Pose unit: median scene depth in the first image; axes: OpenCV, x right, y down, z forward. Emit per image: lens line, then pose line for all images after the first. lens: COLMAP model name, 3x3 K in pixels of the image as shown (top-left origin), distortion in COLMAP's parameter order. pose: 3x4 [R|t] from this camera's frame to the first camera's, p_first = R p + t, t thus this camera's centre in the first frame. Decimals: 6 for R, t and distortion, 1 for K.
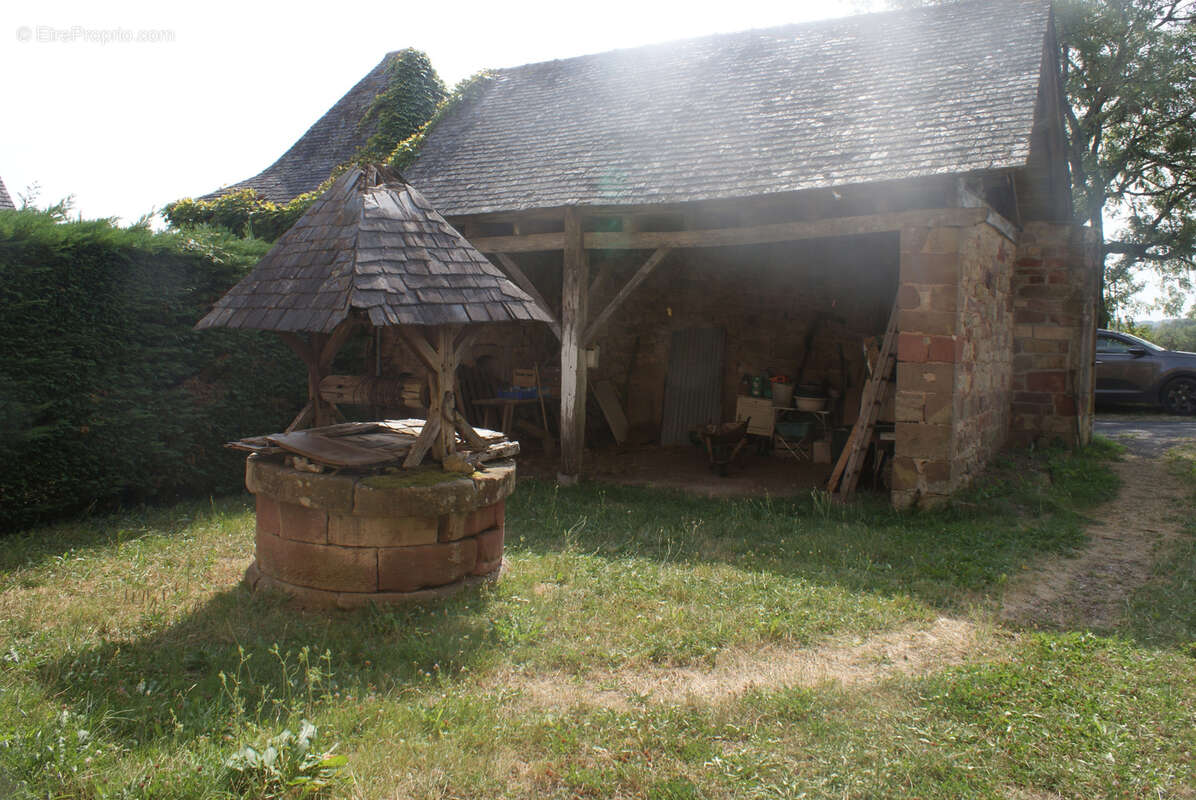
lens RADIAL K [[925.1, 0, 600.2], [0, 925.1, 319.5], [0, 0, 1]] dist [-0.155732, 0.136573]
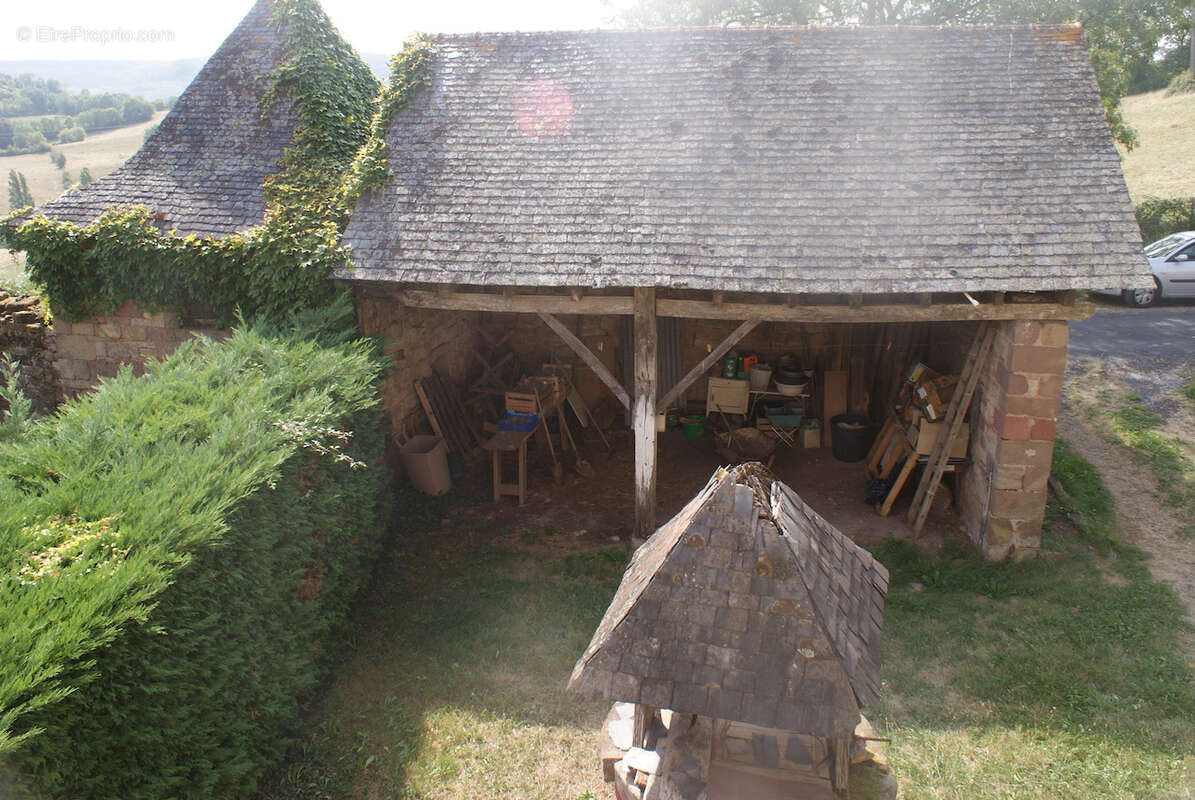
lens RADIAL K [[924.3, 0, 599.7], [0, 924.3, 319.5], [0, 0, 1]] dist [-0.155732, 0.136573]
pose [[0.932471, -0.120880, 0.340419, -0.387627], [0.030559, 0.965370, 0.259089, -0.315511], [-0.359949, -0.231191, 0.903874, 0.184036]]
